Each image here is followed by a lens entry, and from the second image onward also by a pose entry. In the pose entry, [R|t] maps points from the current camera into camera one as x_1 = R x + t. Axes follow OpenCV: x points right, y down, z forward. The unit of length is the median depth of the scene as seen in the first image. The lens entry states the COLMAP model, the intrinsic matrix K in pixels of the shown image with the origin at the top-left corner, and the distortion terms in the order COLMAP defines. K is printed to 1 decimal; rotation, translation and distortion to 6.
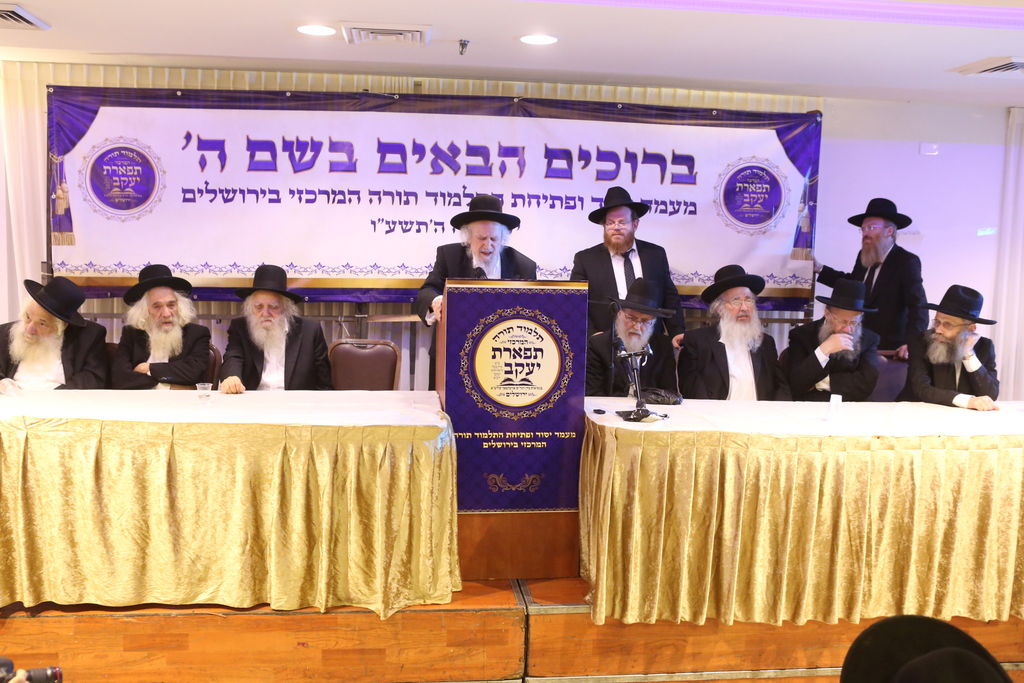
lens RADIAL K [[917.2, 0, 501.5], [0, 917.2, 337.0], [0, 0, 1]] dist [-0.053372, 0.056540]
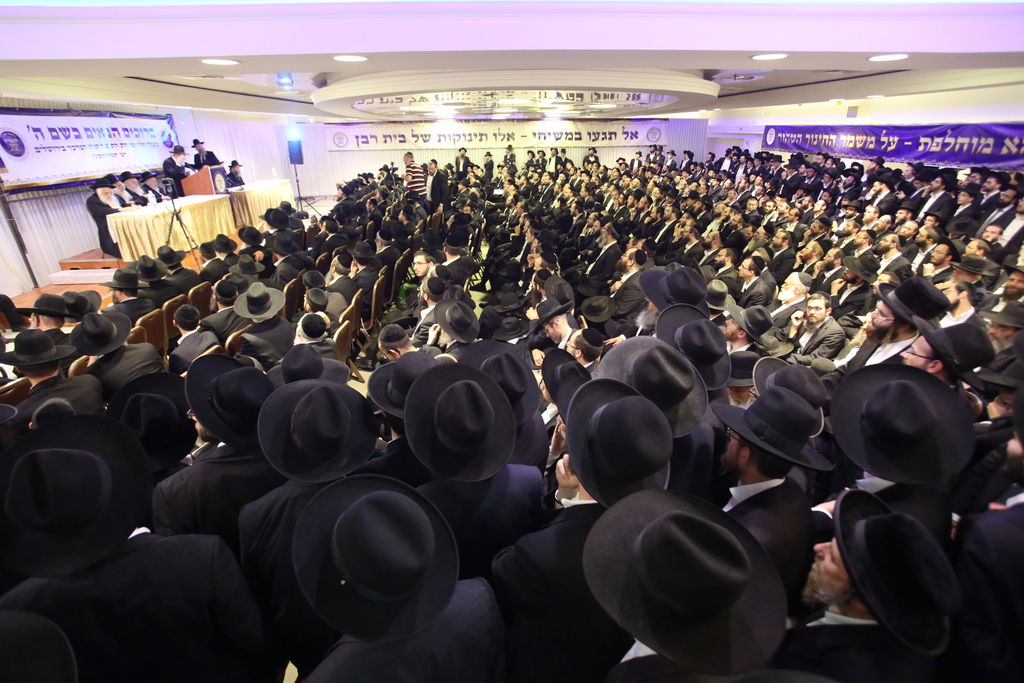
lens RADIAL K [[497.3, 0, 507.2], [0, 497.3, 338.0], [0, 0, 1]] dist [-0.059370, 0.025828]
pose [[0.080803, -0.414267, 0.906561, -1.778503], [0.116420, 0.907233, 0.404197, -0.061109], [-0.989908, 0.072881, 0.121536, -0.542429]]
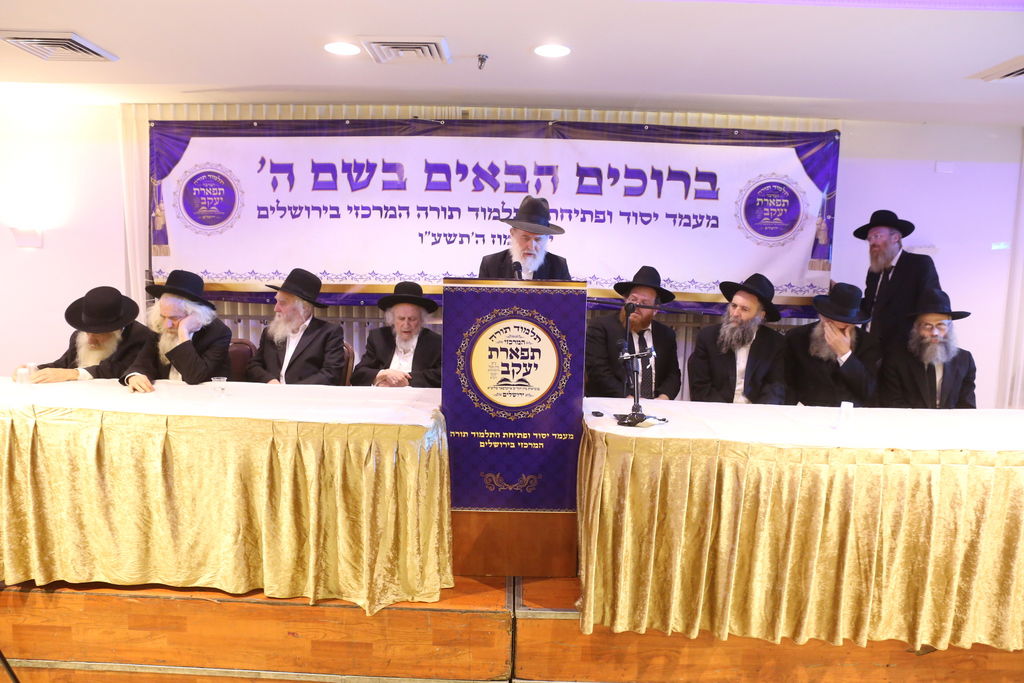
lens RADIAL K [[691.9, 0, 508.0], [0, 691.9, 347.2], [0, 0, 1]] dist [-0.085473, 0.053317]
pose [[0.992395, 0.014789, -0.122200, 0.071973], [-0.013821, 0.999866, 0.008768, 0.003287], [0.122313, -0.007012, 0.992467, 0.179296]]
